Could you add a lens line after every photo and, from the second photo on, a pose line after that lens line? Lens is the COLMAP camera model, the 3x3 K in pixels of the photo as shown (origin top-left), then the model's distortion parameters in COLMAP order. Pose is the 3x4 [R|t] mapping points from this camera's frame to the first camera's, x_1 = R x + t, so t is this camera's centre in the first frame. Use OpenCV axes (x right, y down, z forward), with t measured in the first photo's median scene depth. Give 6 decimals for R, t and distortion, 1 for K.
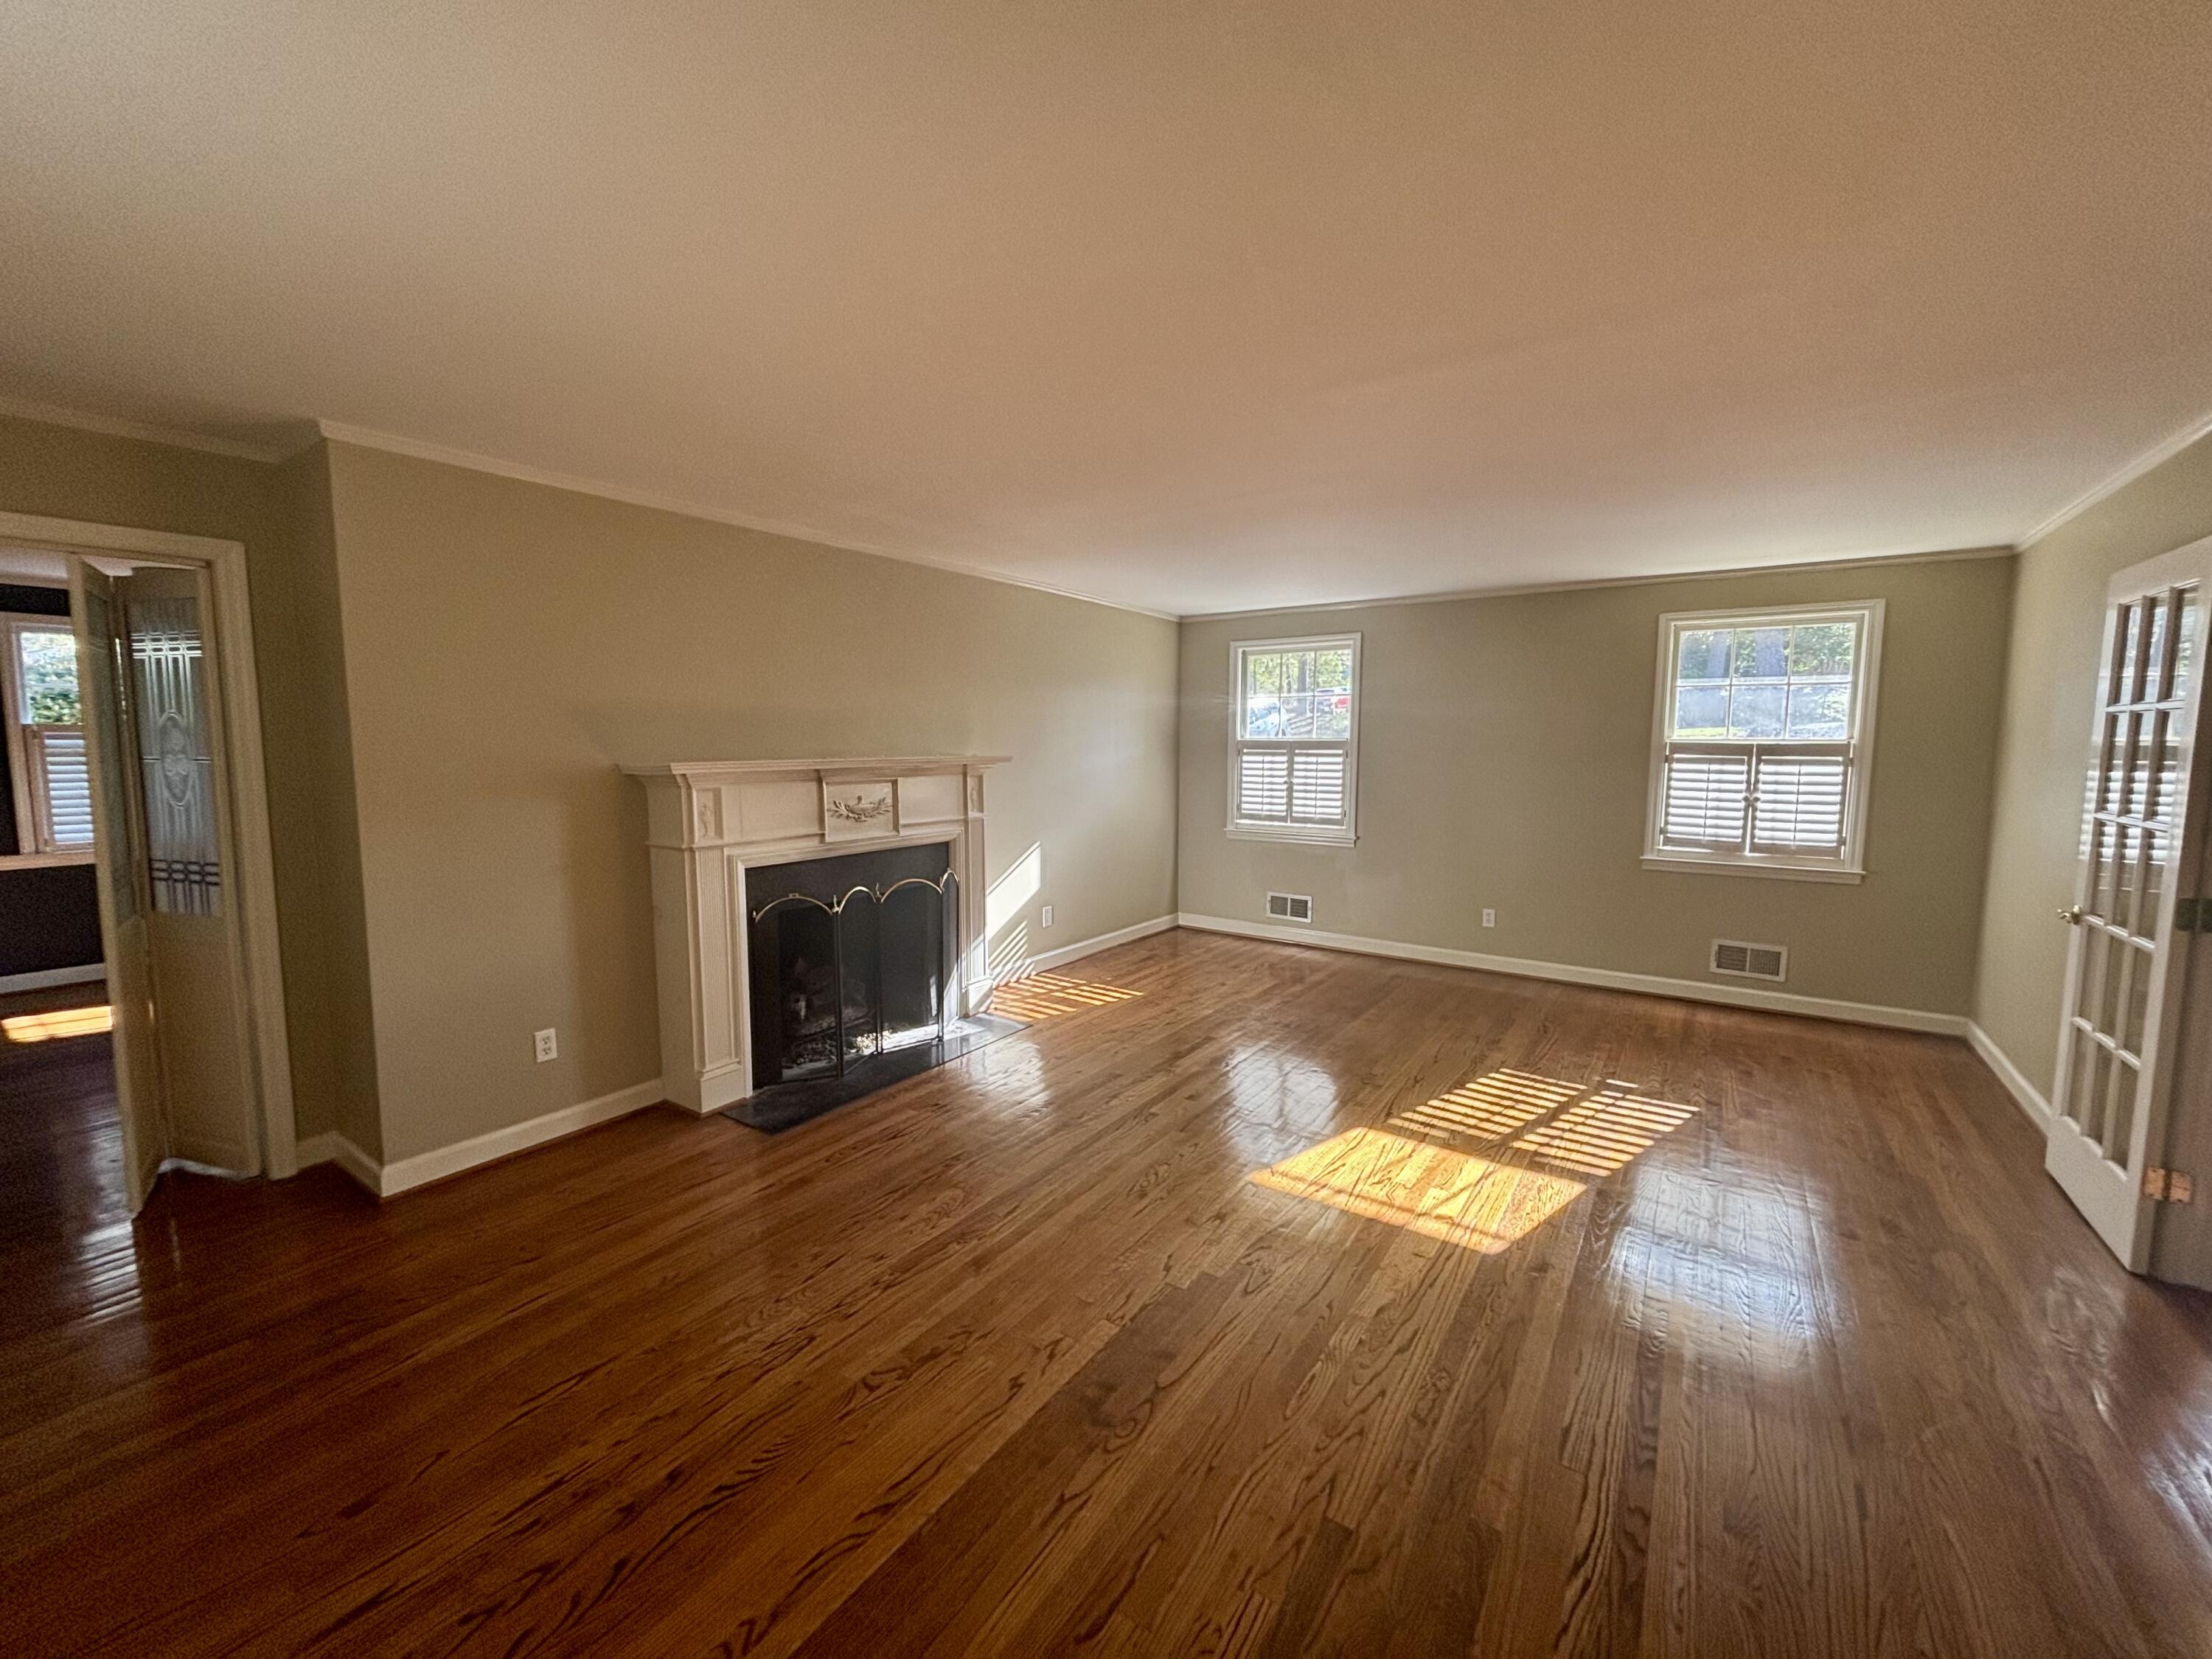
lens RADIAL K [[893.4, 0, 1105.7], [0, 893.4, 827.0], [0, 0, 1]] dist [0.004265, -0.001502]
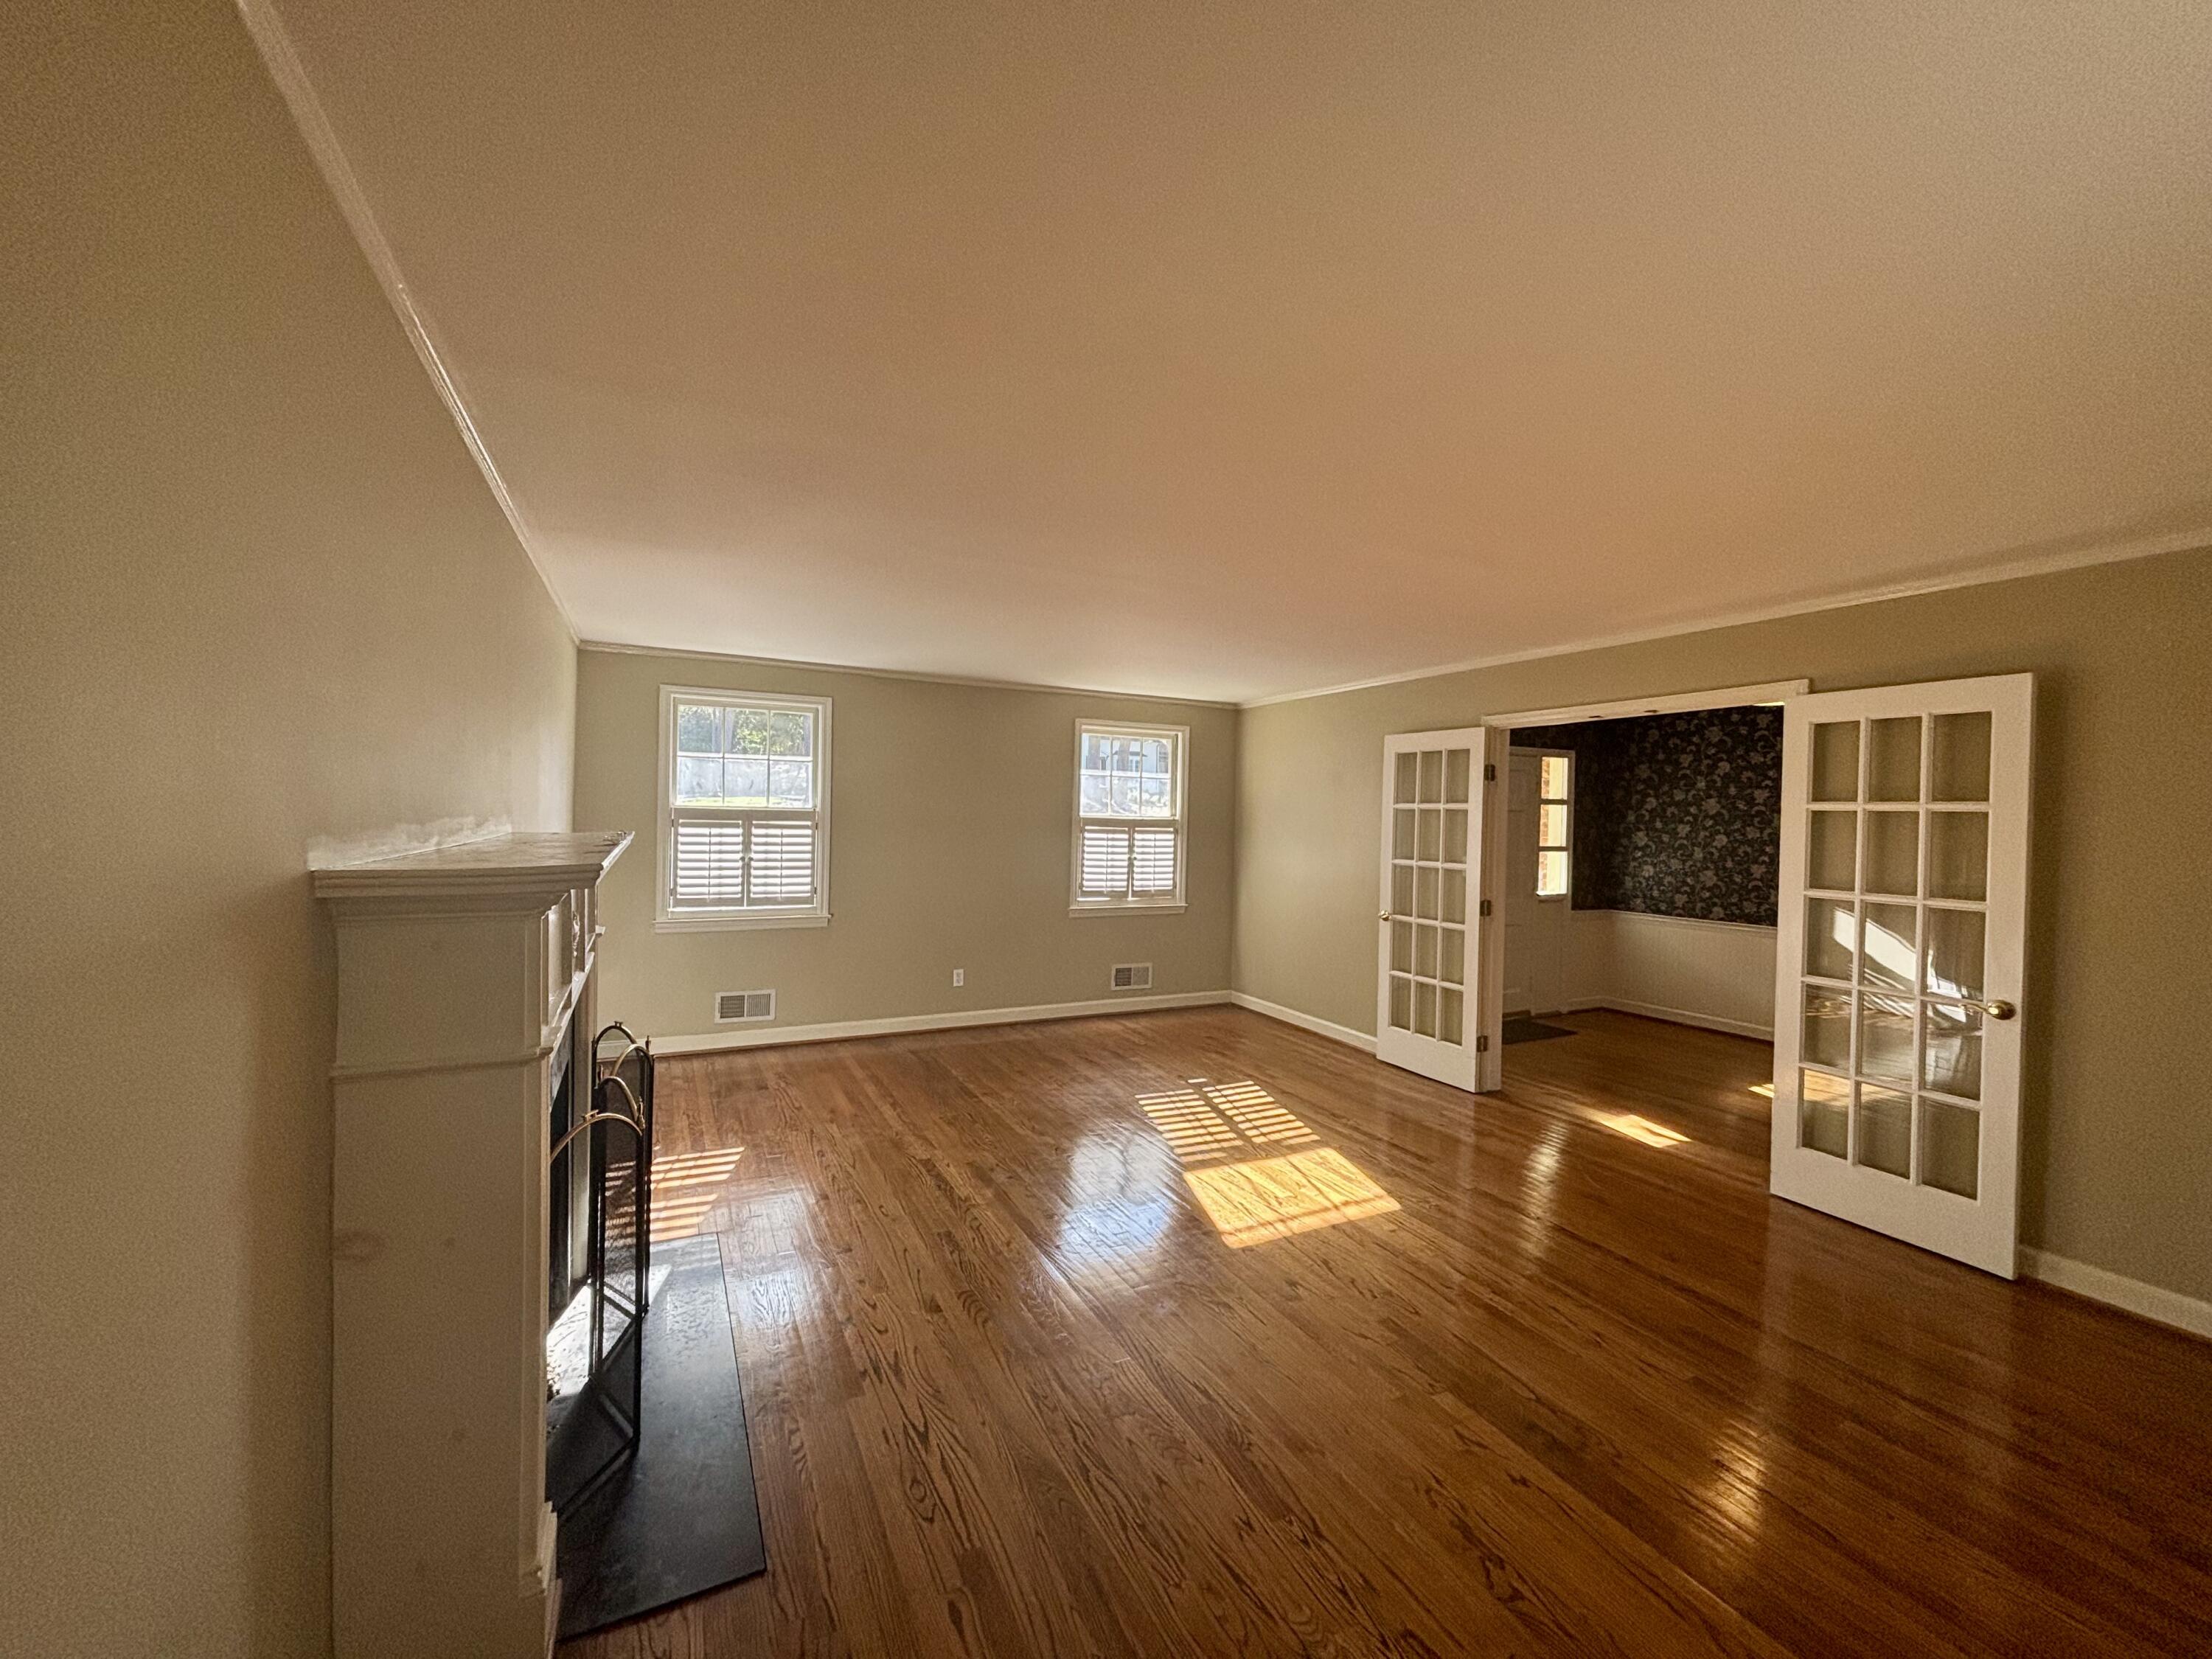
lens RADIAL K [[893.4, 0, 1111.3], [0, 893.4, 814.2], [0, 0, 1]] dist [0.004265, -0.001502]
pose [[0.473988, 0.008284, 0.880493, -0.609966], [0.066823, 0.996734, -0.045350, -0.047414], [-0.877992, 0.080333, 0.471886, 0.452303]]
